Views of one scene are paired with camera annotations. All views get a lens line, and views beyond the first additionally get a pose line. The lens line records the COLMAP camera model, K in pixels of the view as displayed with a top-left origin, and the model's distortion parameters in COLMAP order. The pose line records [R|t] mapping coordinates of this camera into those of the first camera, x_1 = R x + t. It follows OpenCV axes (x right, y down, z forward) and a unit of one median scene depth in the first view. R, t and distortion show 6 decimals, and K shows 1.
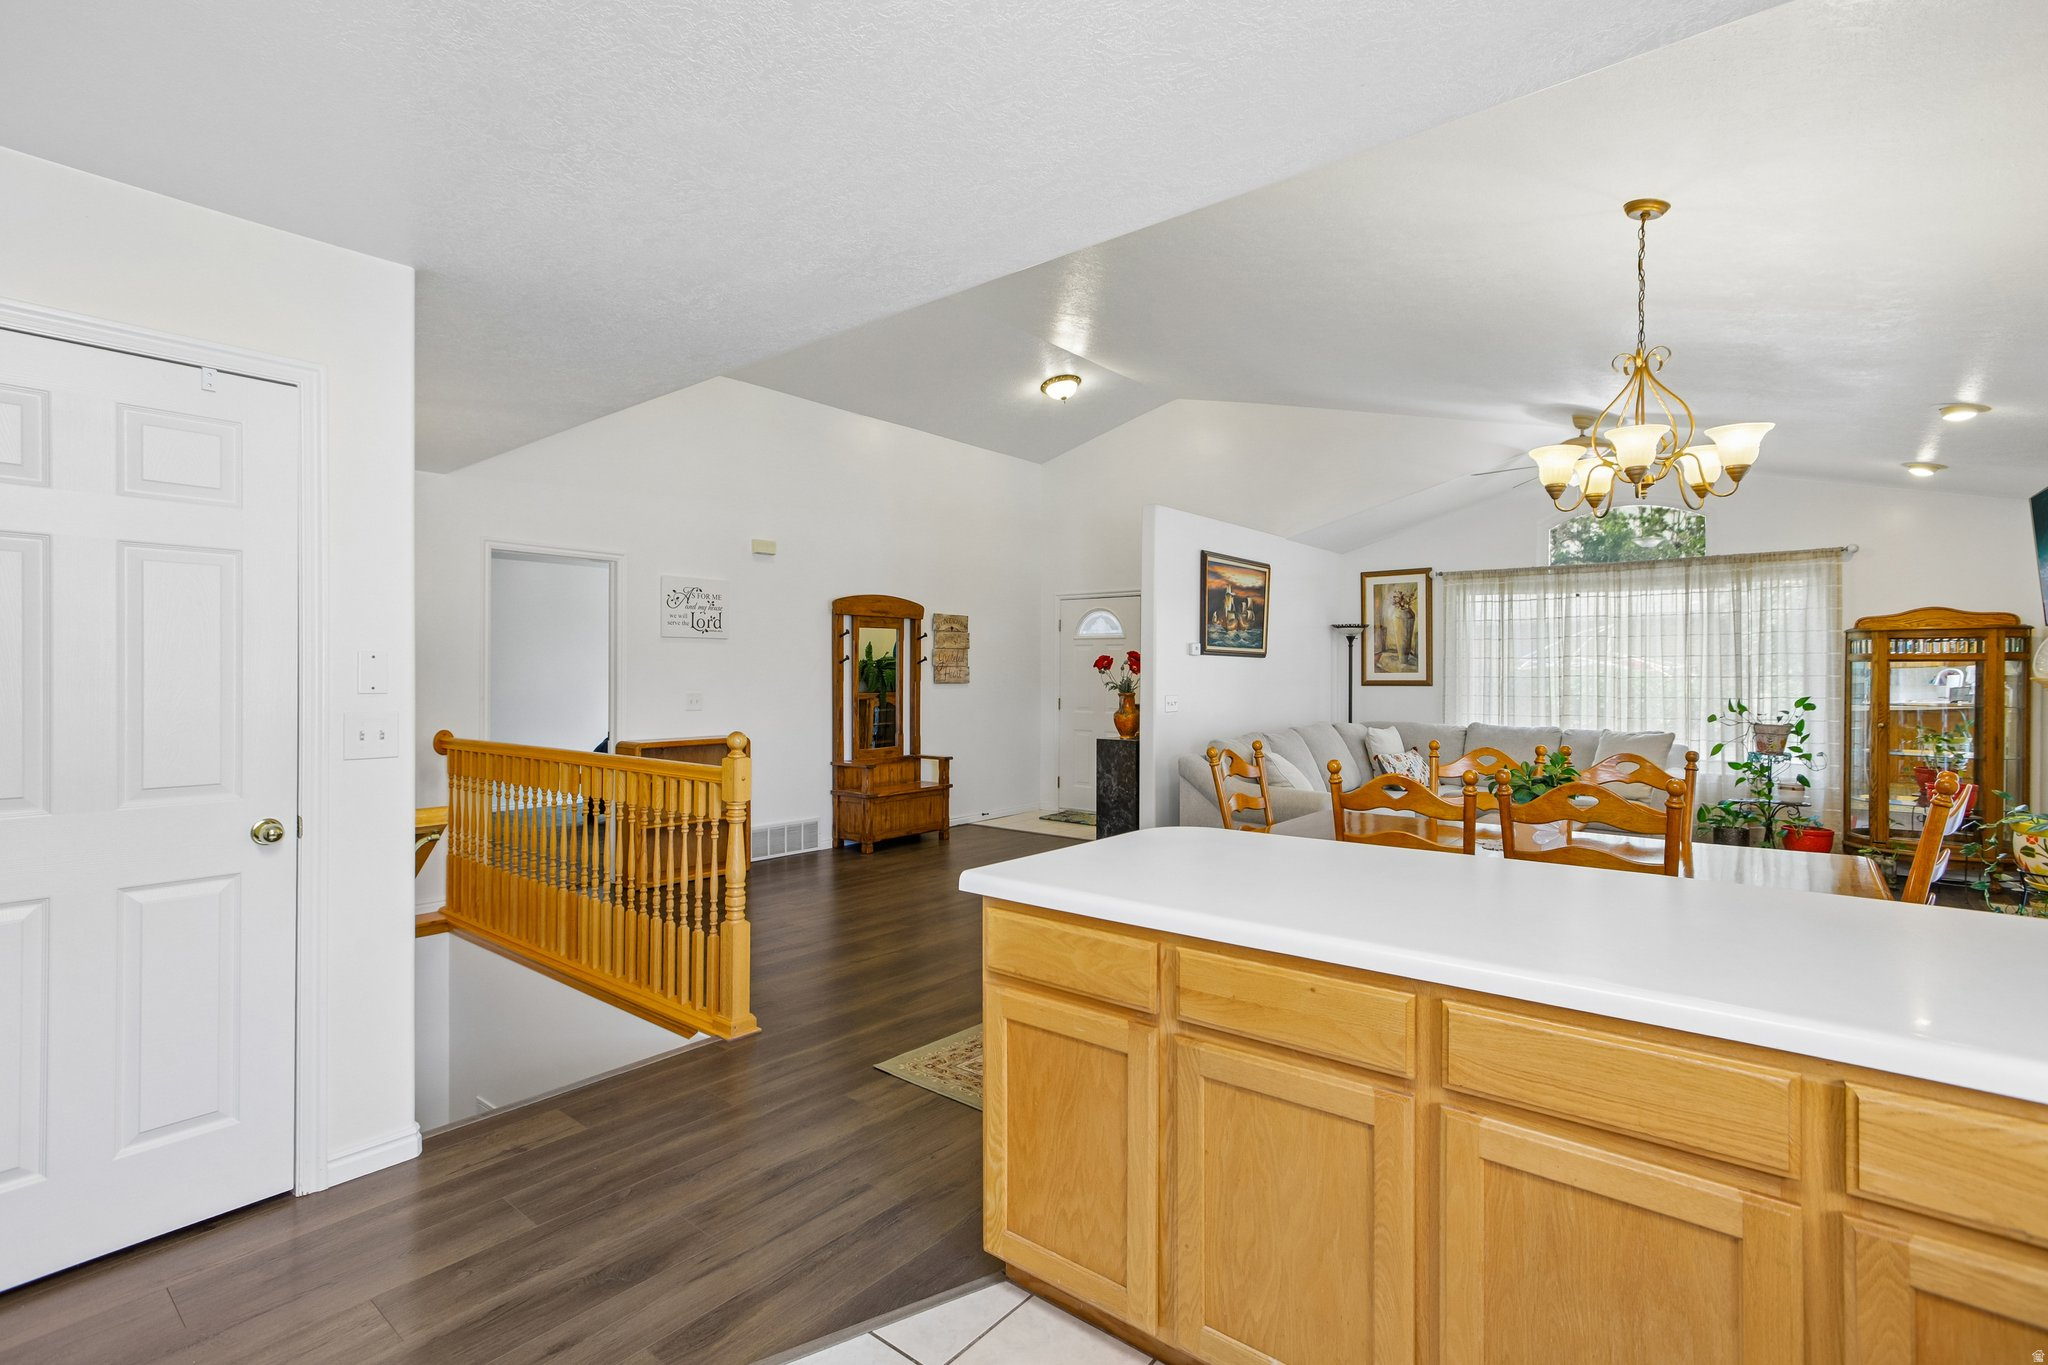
lens RADIAL K [[956.8, 0, 1024.0], [0, 956.8, 682.5], [0, 0, 1]] dist [-0.021379, 0.020691]
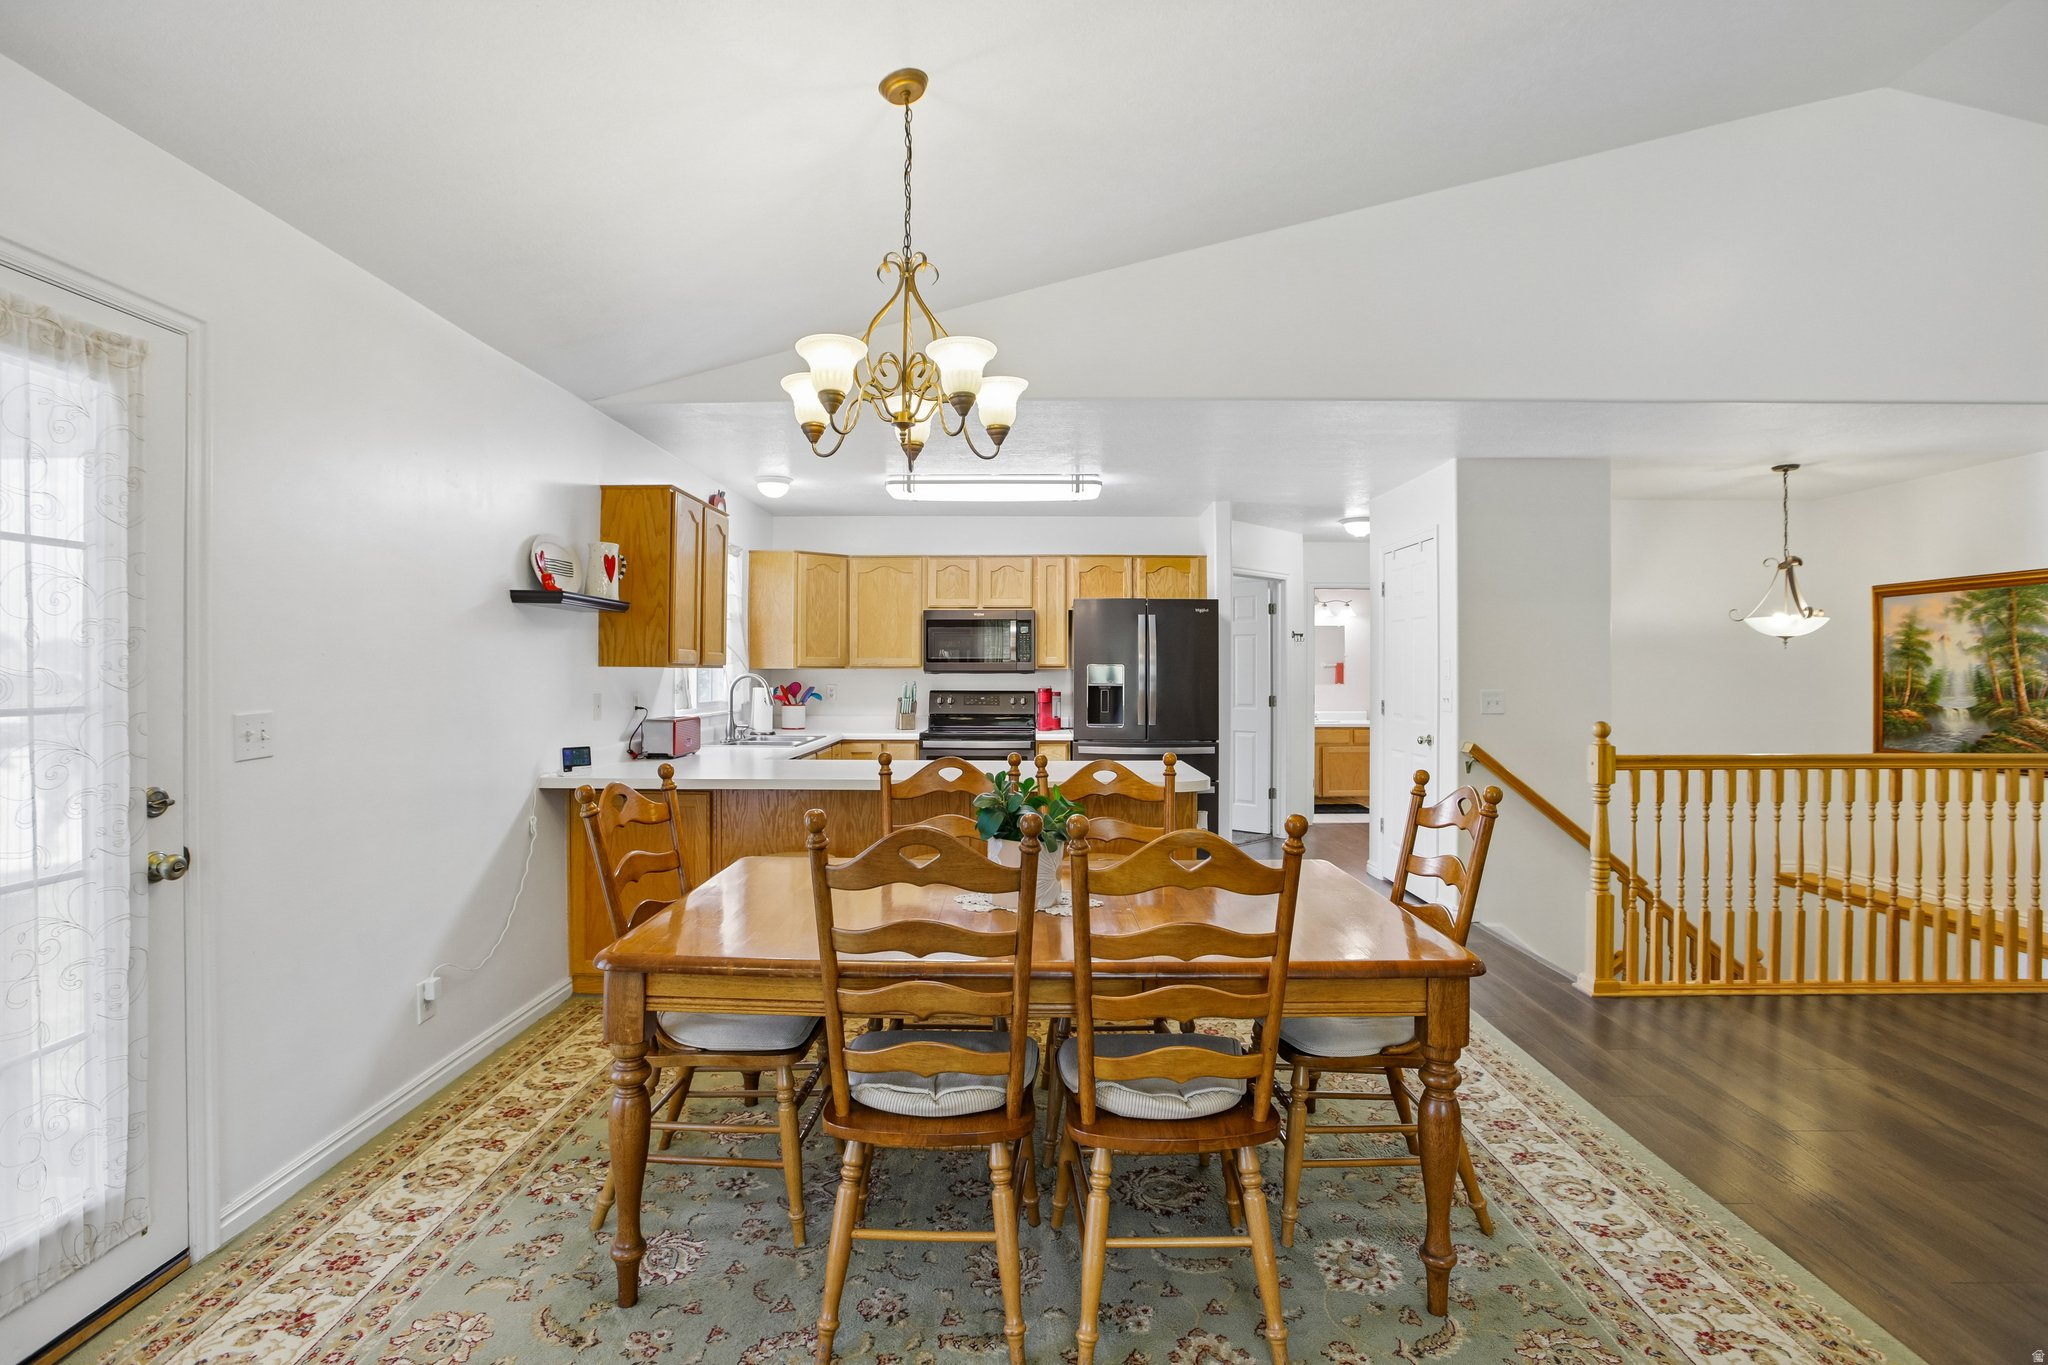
lens RADIAL K [[970.8, 0, 1005.6], [0, 970.8, 667.9], [0, 0, 1]] dist [-0.061226, 0.024965]
pose [[-0.783702, -0.004805, -0.621118, 0.455426], [-0.009493, 0.999946, 0.004242, -0.004629], [0.621064, 0.009221, -0.783705, 0.709762]]
